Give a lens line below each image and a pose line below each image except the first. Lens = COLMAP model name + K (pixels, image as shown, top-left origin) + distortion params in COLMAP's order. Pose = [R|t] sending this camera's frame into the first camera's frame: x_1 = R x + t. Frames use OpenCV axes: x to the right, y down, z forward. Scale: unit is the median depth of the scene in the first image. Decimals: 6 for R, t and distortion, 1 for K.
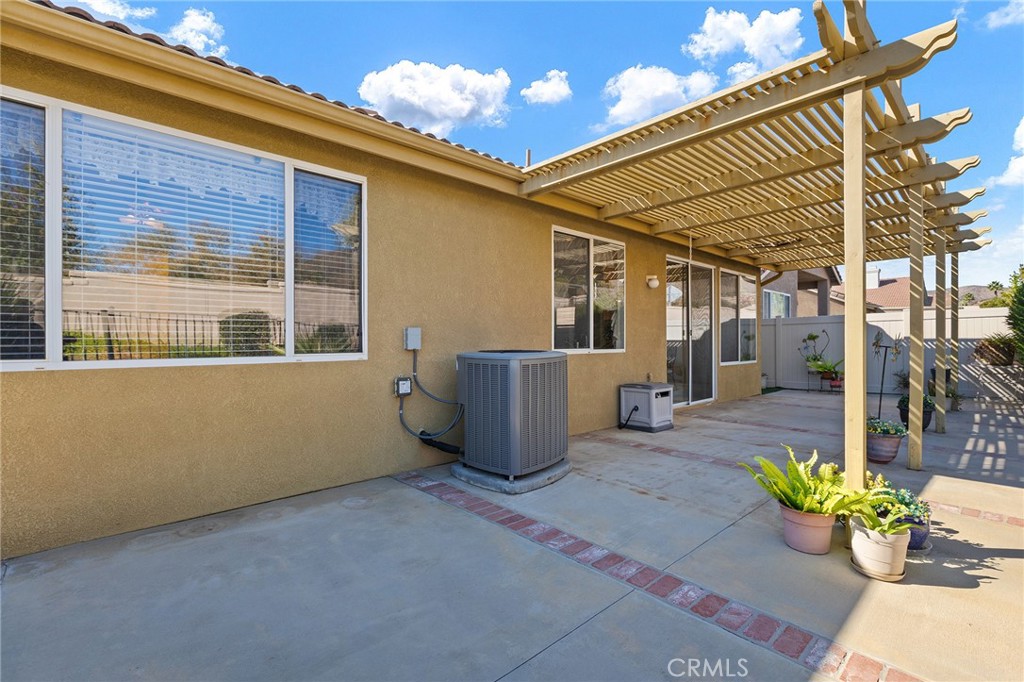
lens RADIAL K [[451.5, 0, 515.3], [0, 451.5, 343.0], [0, 0, 1]] dist [-0.006635, -0.000086]
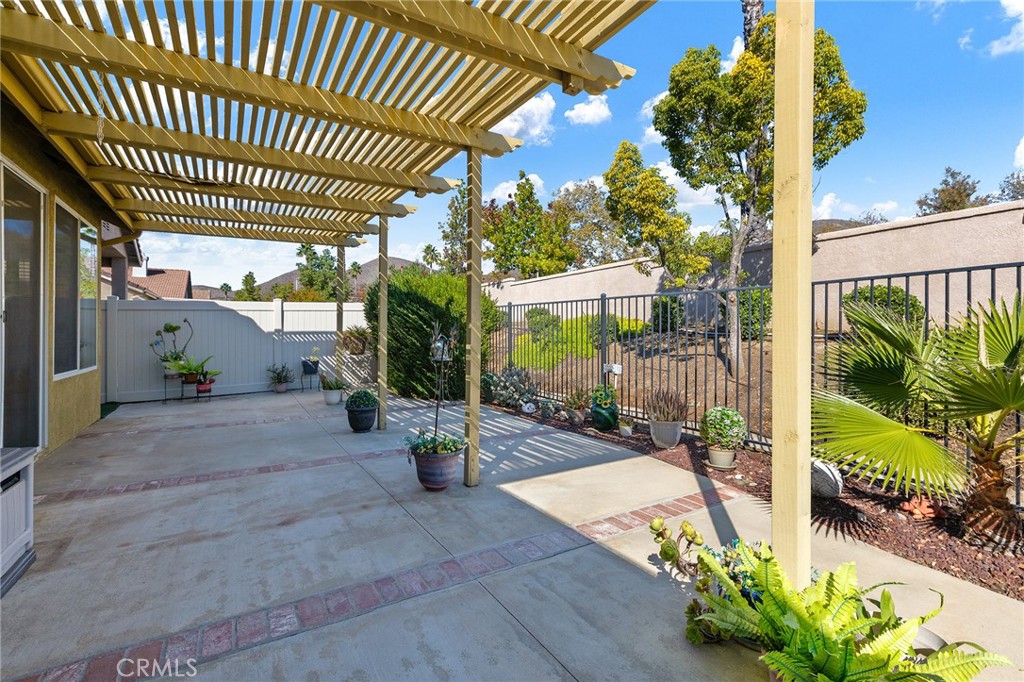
lens RADIAL K [[451.5, 0, 503.5], [0, 451.5, 331.0], [0, 0, 1]] dist [-0.006635, -0.000086]
pose [[0.173893, 0.002979, 0.984760, 0.025697], [0.005949, 0.999974, -0.004076, -0.002624], [-0.984747, 0.006567, 0.173871, 0.343908]]
